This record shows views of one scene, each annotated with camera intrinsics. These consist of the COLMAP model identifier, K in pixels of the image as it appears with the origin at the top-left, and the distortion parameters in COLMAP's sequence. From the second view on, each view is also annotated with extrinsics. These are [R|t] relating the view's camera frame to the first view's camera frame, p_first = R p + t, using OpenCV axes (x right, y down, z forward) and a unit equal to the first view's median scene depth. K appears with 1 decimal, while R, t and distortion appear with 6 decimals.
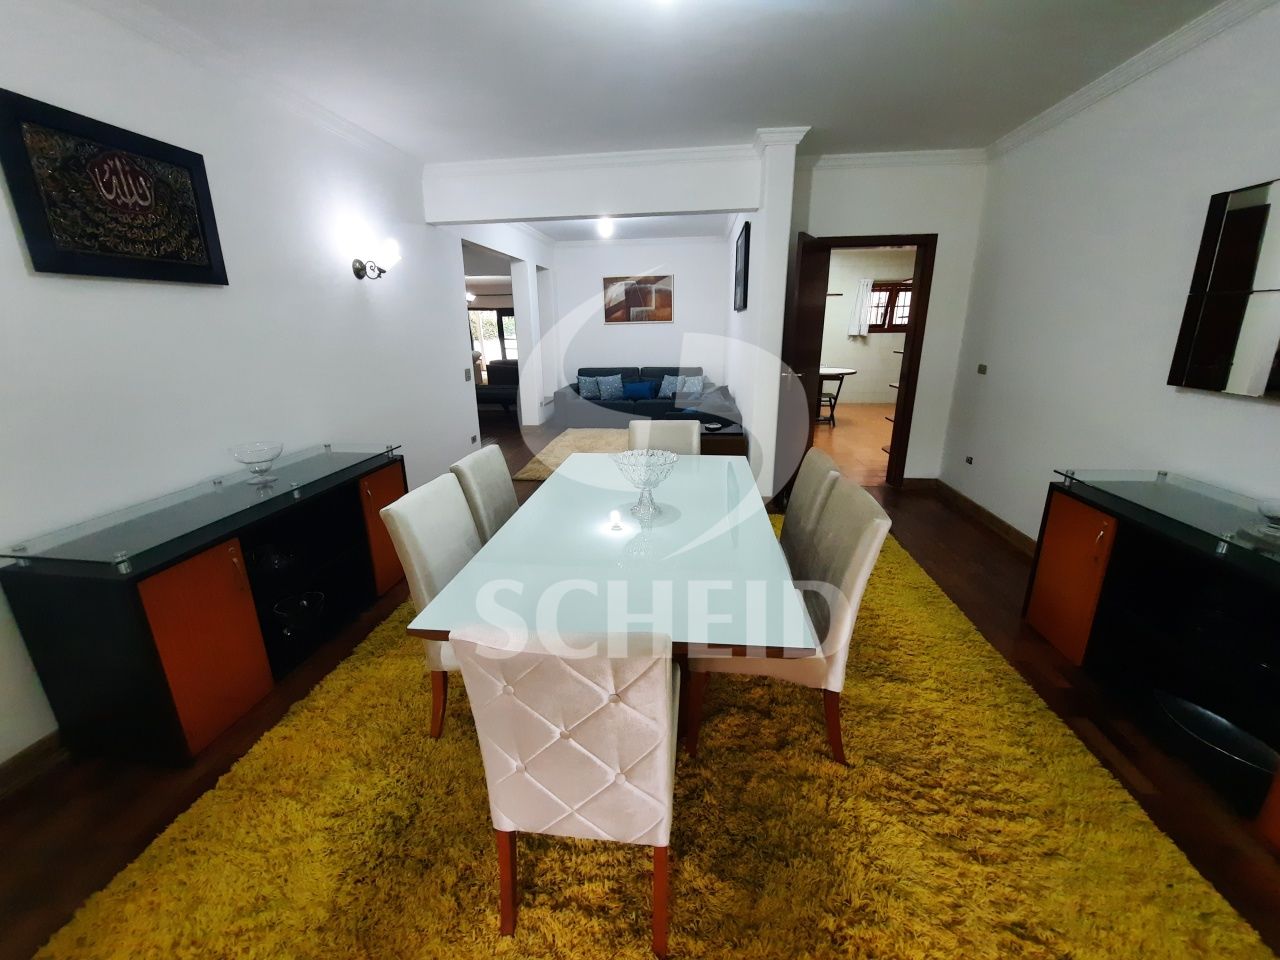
lens RADIAL K [[523.0, 0, 640.0], [0, 523.0, 480.0], [0, 0, 1]] dist [-0.009369, -0.000893]
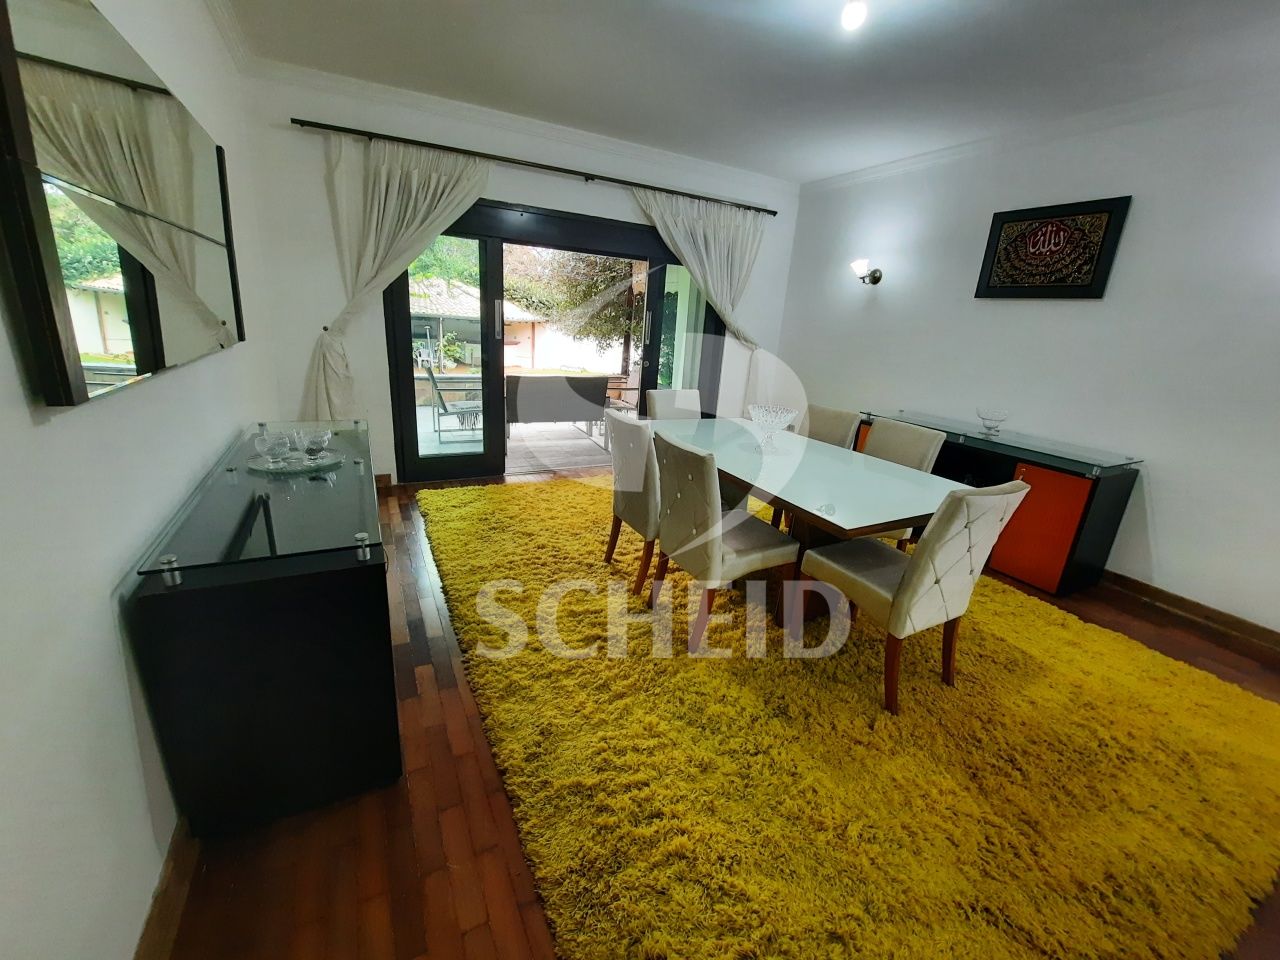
lens RADIAL K [[523.0, 0, 640.0], [0, 523.0, 480.0], [0, 0, 1]] dist [-0.009369, -0.000893]
pose [[-0.841895, 0.118000, -0.526582, 0.987856], [-0.209376, 0.827933, 0.520277, -0.494051], [0.497367, 0.548273, -0.672326, 1.761986]]
